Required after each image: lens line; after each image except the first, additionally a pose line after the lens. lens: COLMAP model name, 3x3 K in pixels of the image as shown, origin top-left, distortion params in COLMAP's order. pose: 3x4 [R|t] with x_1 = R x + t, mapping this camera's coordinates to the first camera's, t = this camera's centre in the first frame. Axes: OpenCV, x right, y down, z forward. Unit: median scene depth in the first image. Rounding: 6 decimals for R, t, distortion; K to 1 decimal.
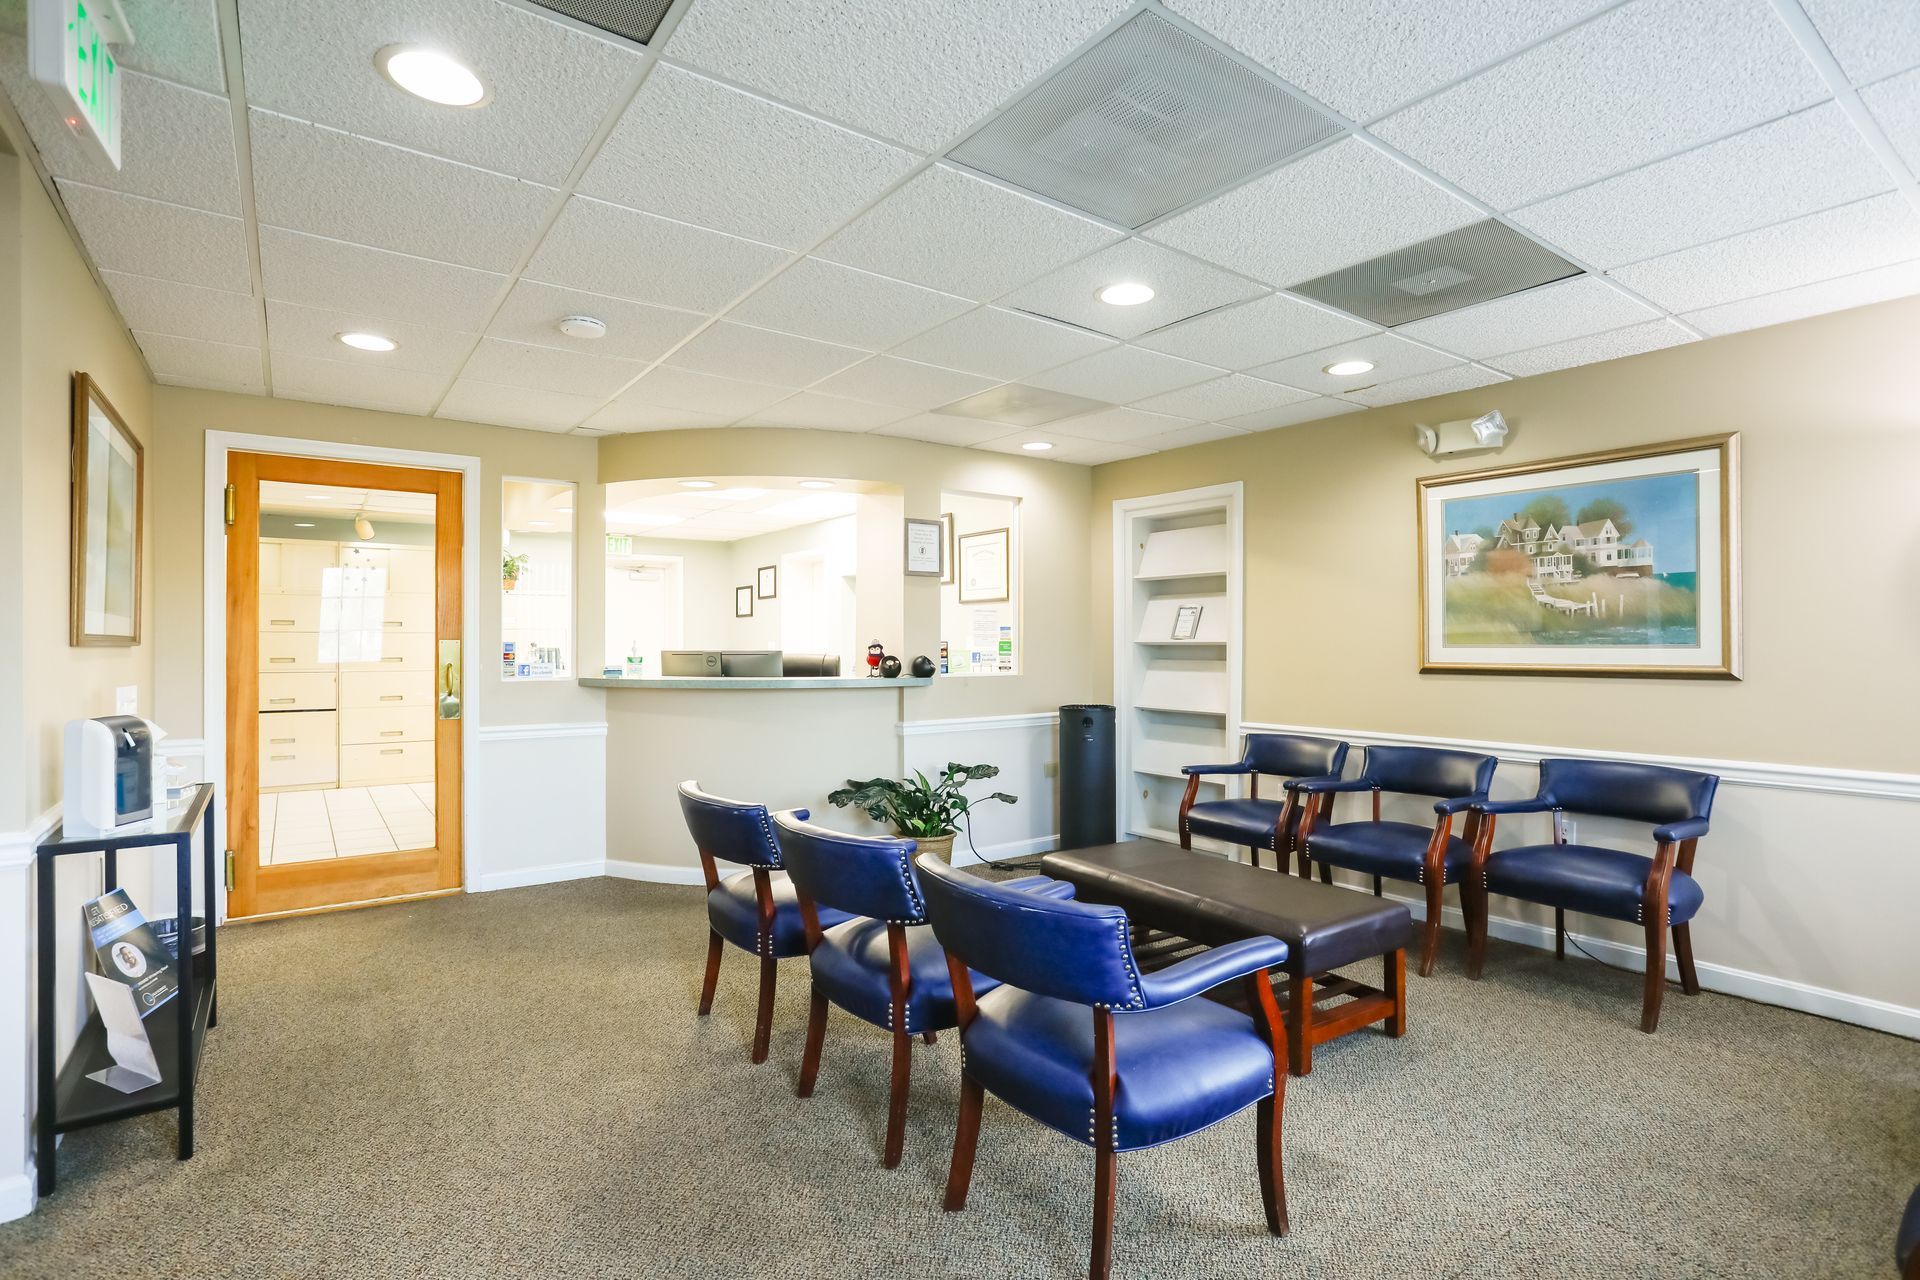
lens RADIAL K [[929.5, 0, 950.3], [0, 929.5, 647.2], [0, 0, 1]] dist [-0.044152, 0.022564]
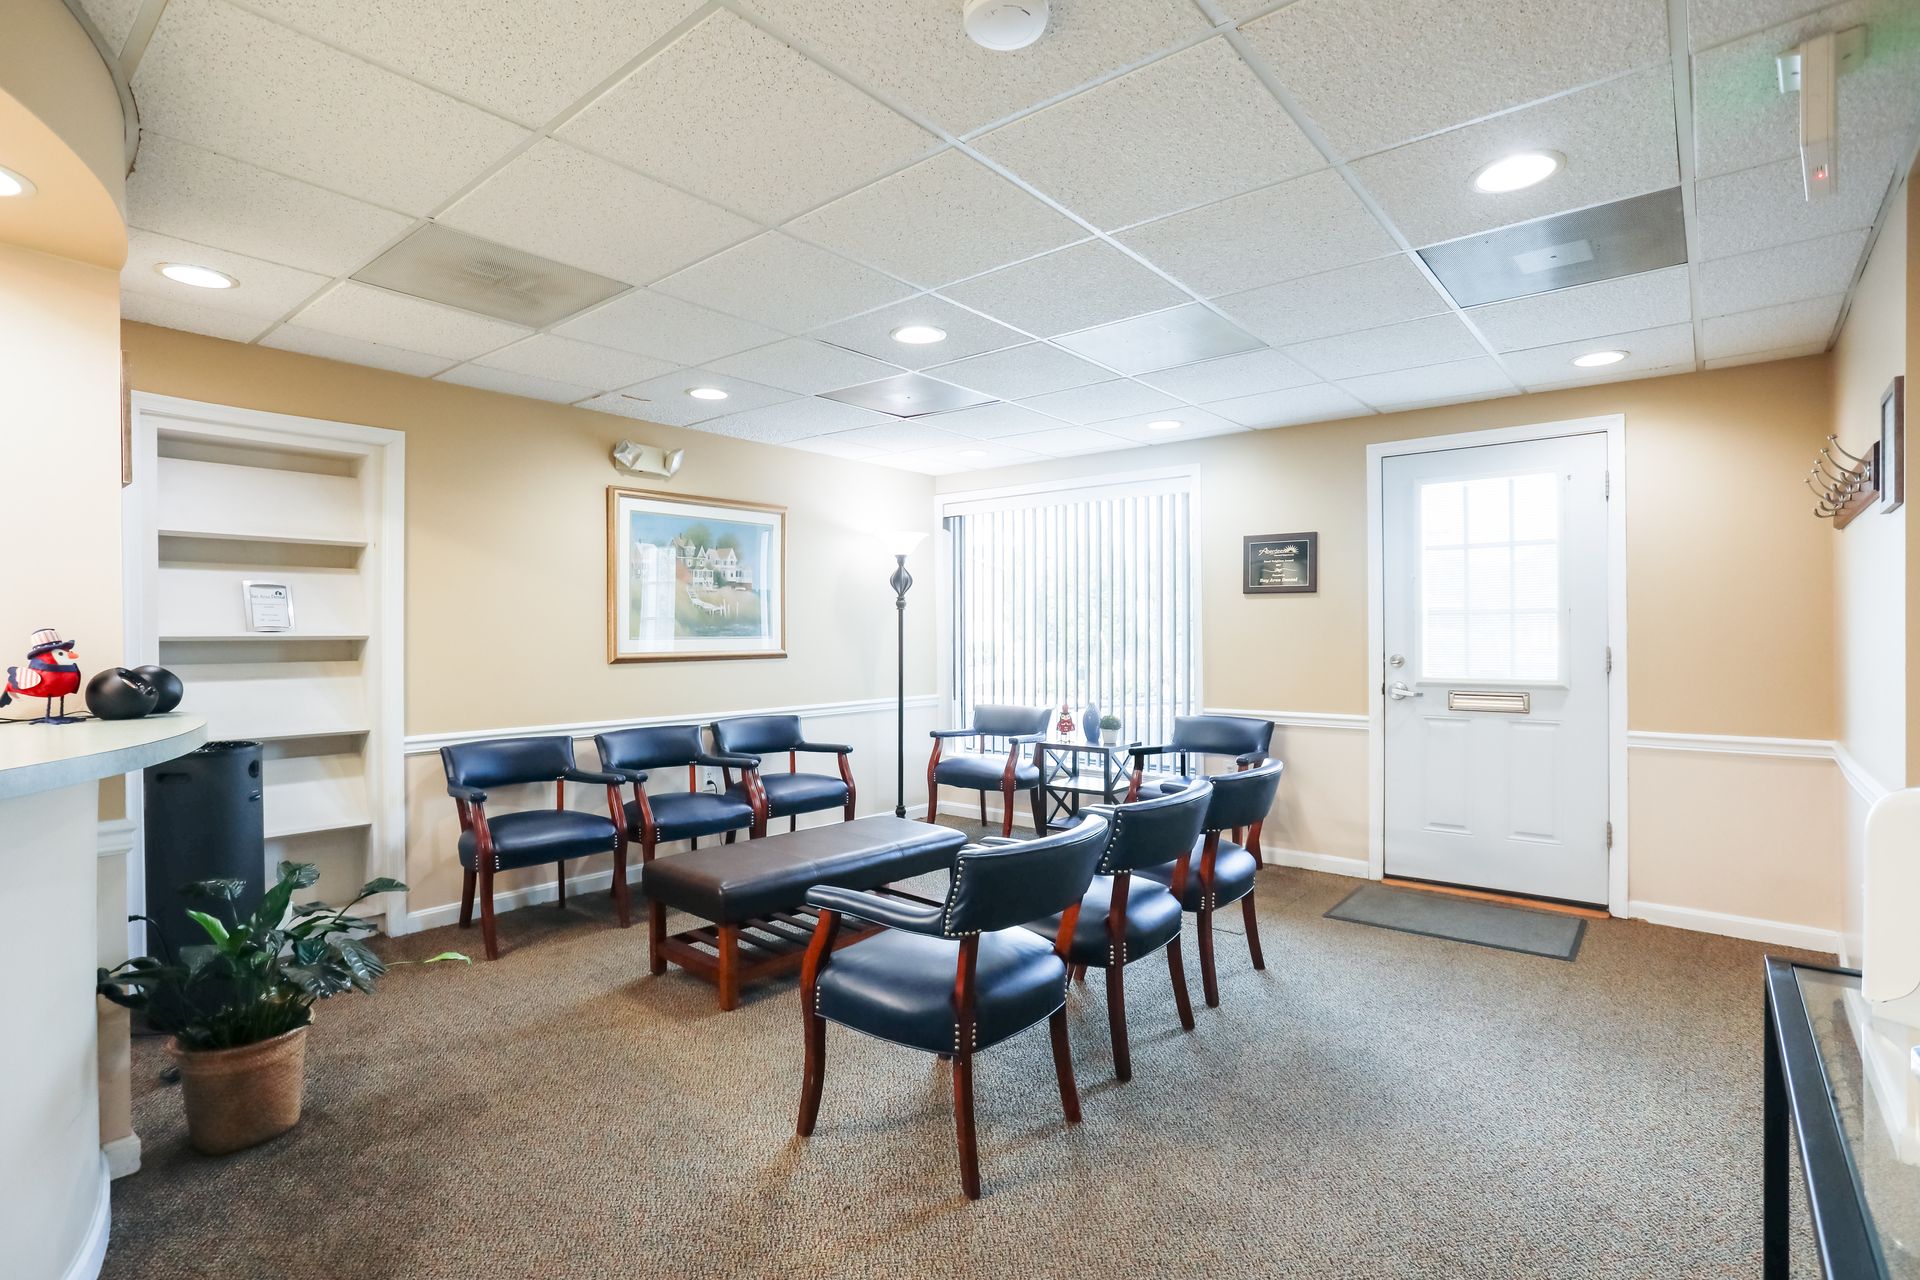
lens RADIAL K [[929.5, 0, 976.0], [0, 929.5, 645.3], [0, 0, 1]] dist [-0.044152, 0.022564]
pose [[-0.250977, -0.012551, 0.967912, -0.753531], [0.007390, 0.999862, 0.014882, -0.007502], [-0.967965, 0.010888, -0.250850, 0.965314]]
